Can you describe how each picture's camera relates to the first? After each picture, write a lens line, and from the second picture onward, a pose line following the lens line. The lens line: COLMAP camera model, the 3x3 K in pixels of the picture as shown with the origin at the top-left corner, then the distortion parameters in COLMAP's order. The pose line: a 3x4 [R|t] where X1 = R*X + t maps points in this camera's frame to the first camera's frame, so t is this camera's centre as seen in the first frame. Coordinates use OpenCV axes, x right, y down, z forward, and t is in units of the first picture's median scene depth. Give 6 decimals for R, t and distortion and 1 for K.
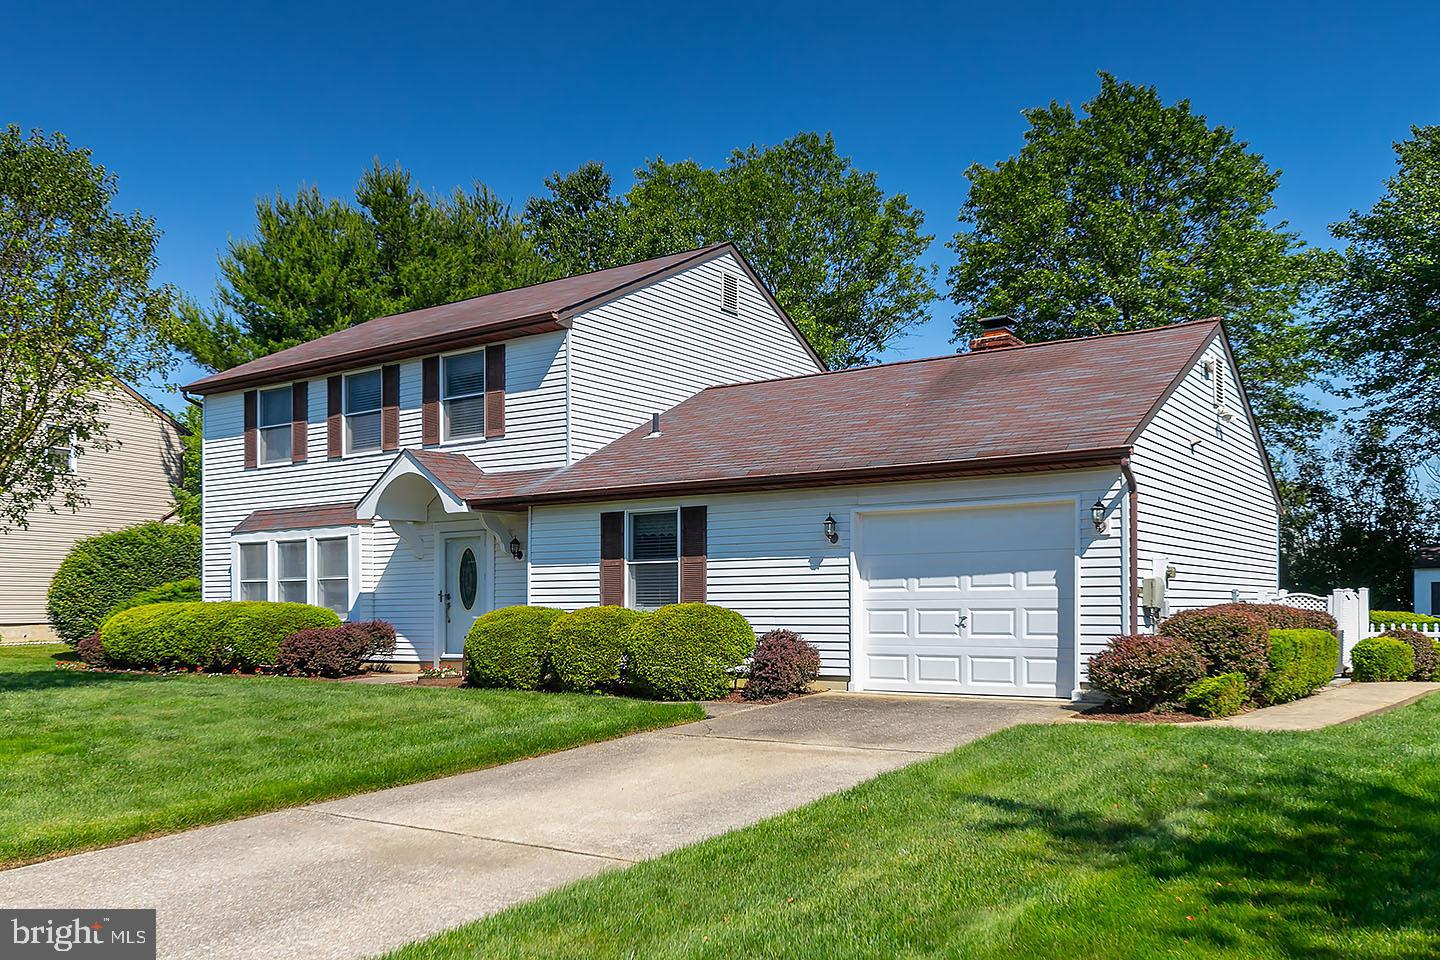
lens RADIAL K [[1151.8, 0, 714.7], [0, 1151.8, 604.6], [0, 0, 1]] dist [0.006256, 0.004820]
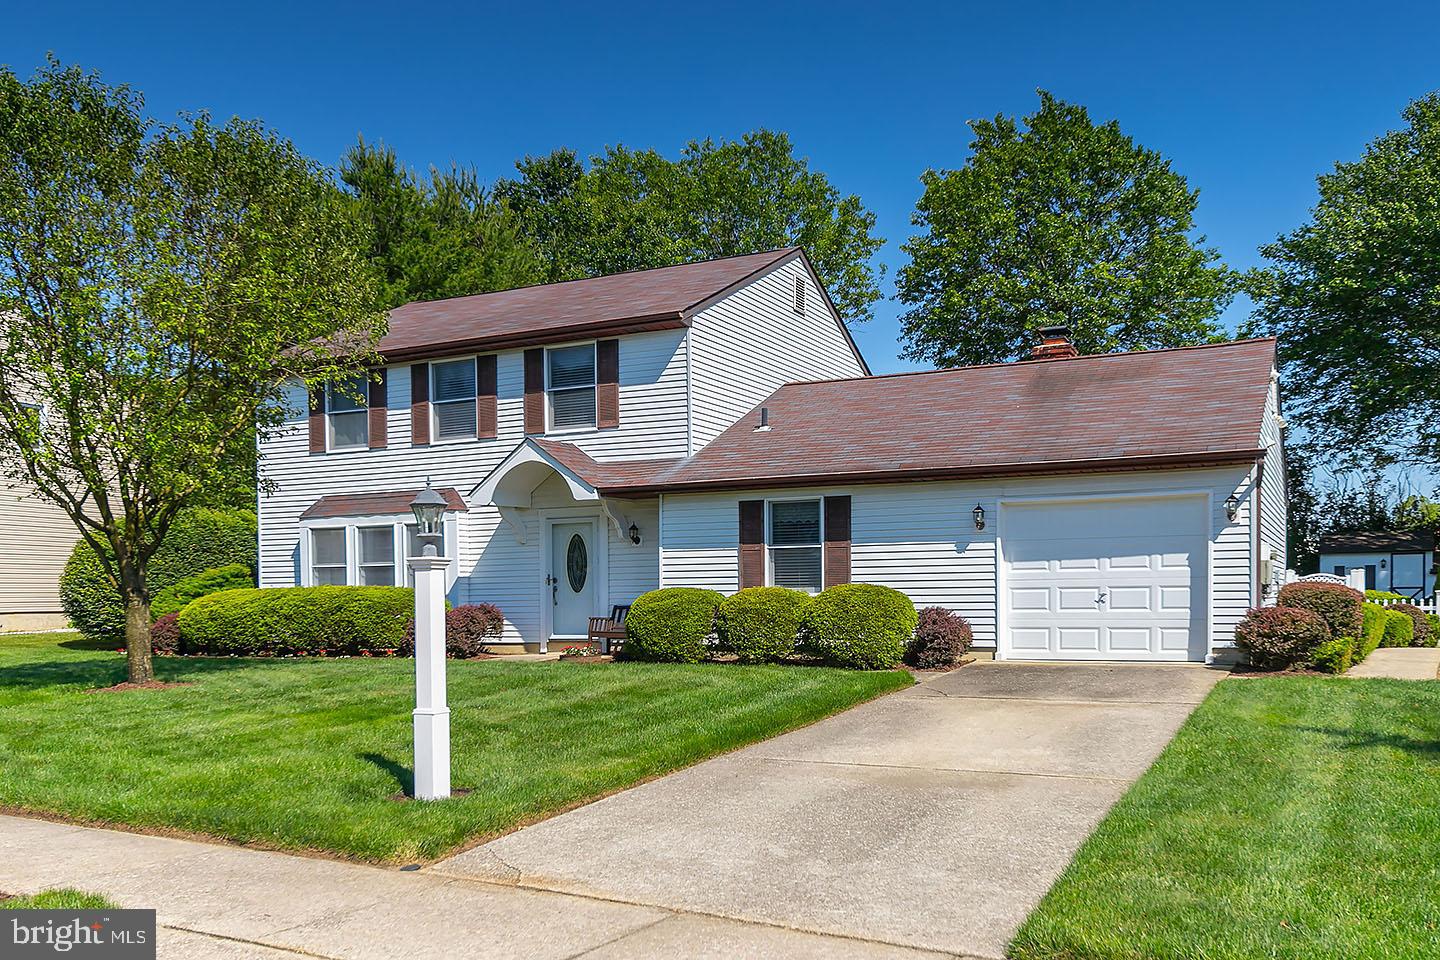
lens RADIAL K [[1171.6, 0, 726.7], [0, 1171.6, 625.1], [0, 0, 1]] dist [0.014527, 0.001898]
pose [[0.986838, -0.009852, 0.161414, -0.259002], [0.005590, 0.999624, 0.026838, 0.006214], [-0.161618, -0.025583, 0.986522, -0.075927]]
